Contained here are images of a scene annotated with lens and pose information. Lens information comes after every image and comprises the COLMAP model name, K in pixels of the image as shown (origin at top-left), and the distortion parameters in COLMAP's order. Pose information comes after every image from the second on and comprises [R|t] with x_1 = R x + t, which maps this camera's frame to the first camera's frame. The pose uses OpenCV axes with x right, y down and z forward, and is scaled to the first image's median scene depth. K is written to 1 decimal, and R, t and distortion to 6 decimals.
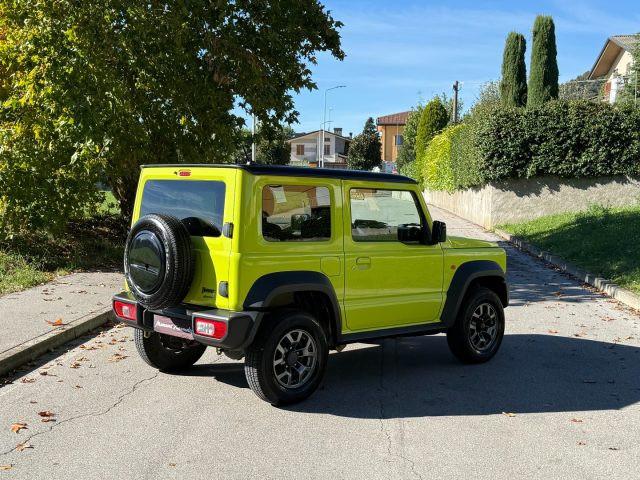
lens RADIAL K [[987.8, 0, 300.9], [0, 987.8, 241.4], [0, 0, 1]] dist [0.245542, -0.688750]
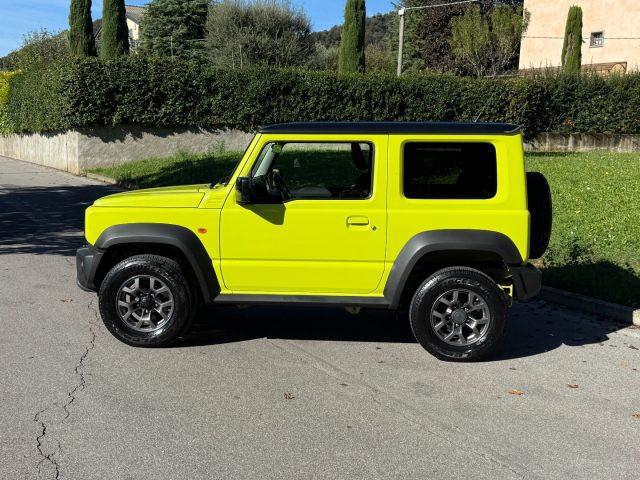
lens RADIAL K [[753.6, 0, 320.0], [0, 753.6, 240.0], [0, 0, 1]] dist [0.212210, -0.574826]
pose [[0.774566, -0.069801, 0.628630, -0.133013], [0.015449, 0.995683, 0.091522, -0.012432], [-0.632305, -0.061178, 0.772301, 0.214108]]
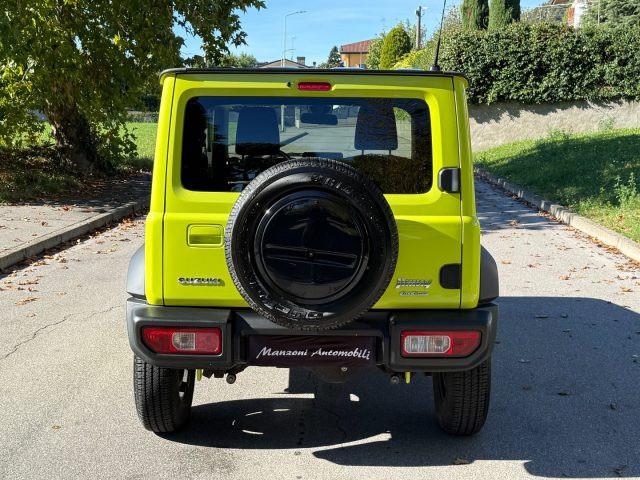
lens RADIAL K [[968.2, 0, 320.0], [0, 968.2, 240.0], [0, 0, 1]] dist [0.246672, -0.755185]
pose [[0.998905, -0.013176, 0.044891, 0.019060], [0.010151, 0.997704, 0.066967, 0.002960], [-0.045670, -0.066438, 0.996745, 0.050655]]
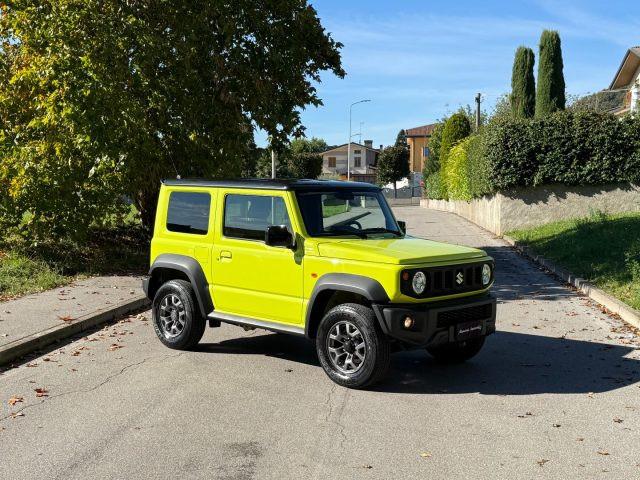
lens RADIAL K [[991.1, 0, 297.8], [0, 991.1, 228.5], [0, 0, 1]] dist [0.283947, -0.867039]
pose [[0.998344, -0.009578, -0.056725, 0.040646], [0.008084, 0.999616, -0.026514, 0.006415], [0.056957, 0.026012, 0.998038, -0.056384]]
